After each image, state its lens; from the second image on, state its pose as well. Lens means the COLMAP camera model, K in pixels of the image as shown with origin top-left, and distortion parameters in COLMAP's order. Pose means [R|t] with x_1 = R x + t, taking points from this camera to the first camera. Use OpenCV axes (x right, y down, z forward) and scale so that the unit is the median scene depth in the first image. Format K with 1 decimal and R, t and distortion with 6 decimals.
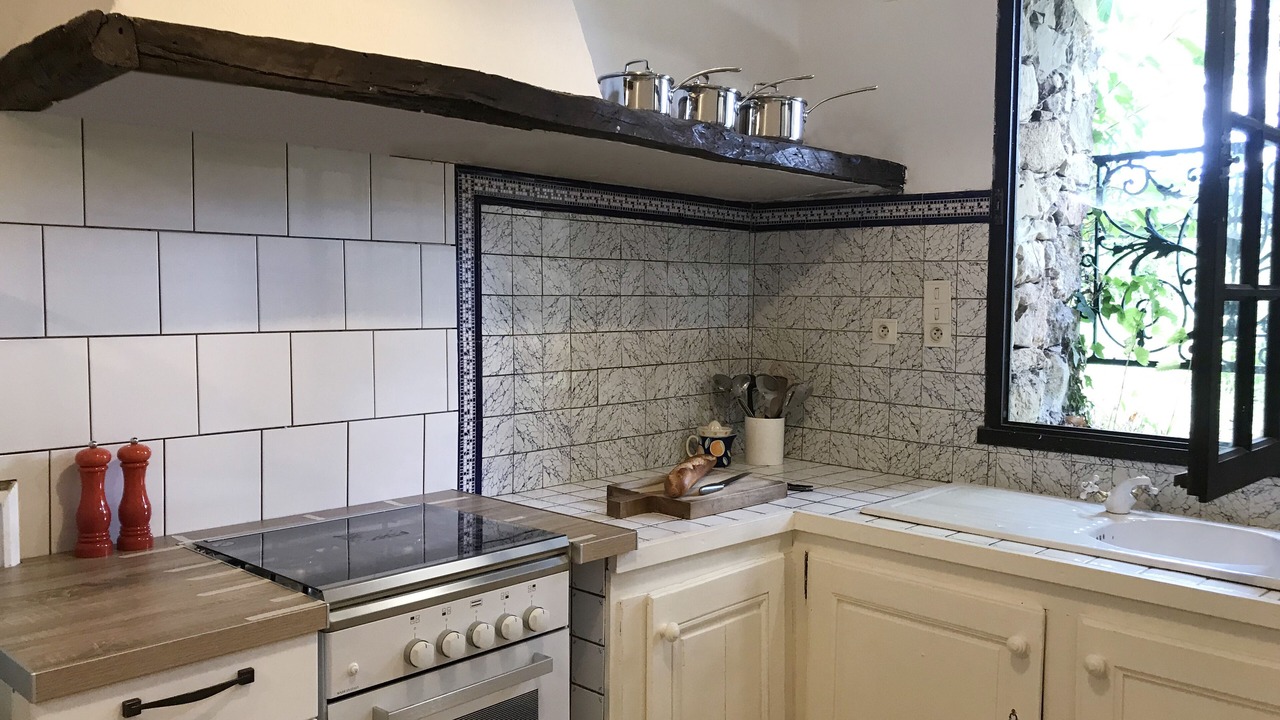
lens RADIAL K [[997.9, 0, 631.2], [0, 997.9, 351.6], [0, 0, 1]] dist [-0.042270, 0.061081]
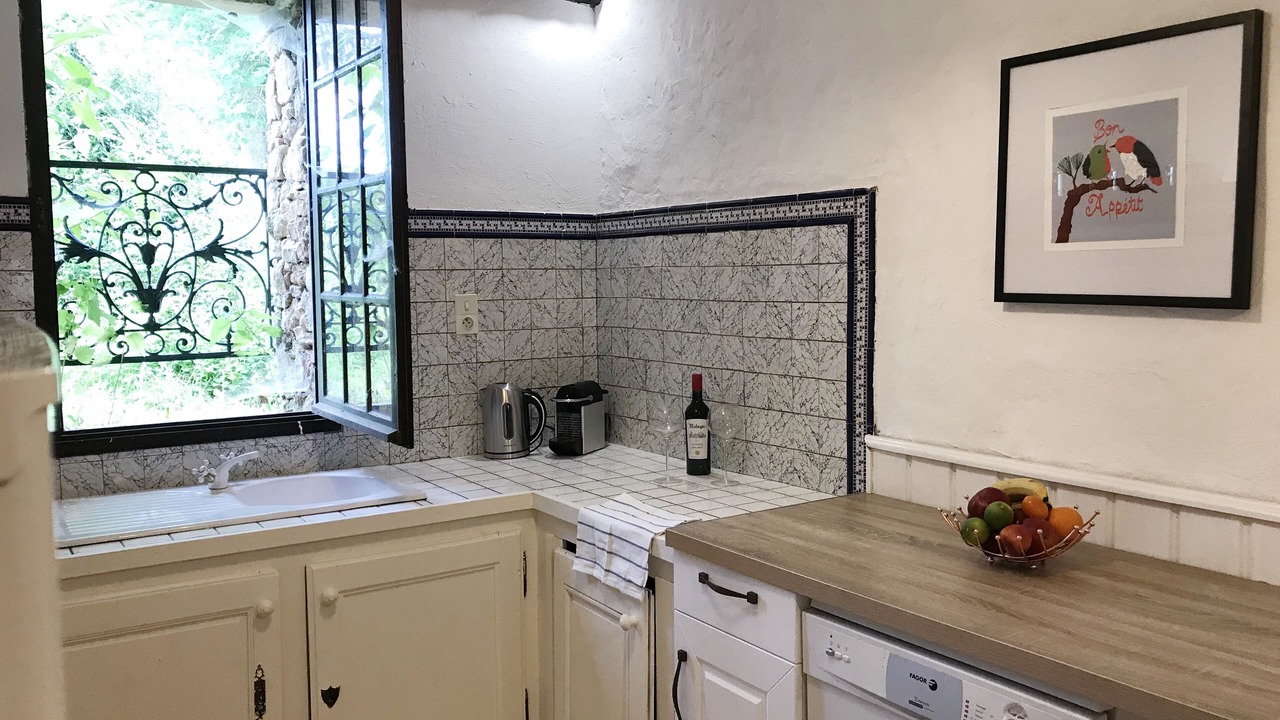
lens RADIAL K [[997.9, 0, 631.2], [0, 997.9, 351.6], [0, 0, 1]] dist [-0.042270, 0.061081]
pose [[0.216587, -0.087729, 0.972314, -0.463145], [0.066373, 0.994973, 0.074988, -0.047143], [-0.974004, 0.048294, 0.221321, 0.223819]]
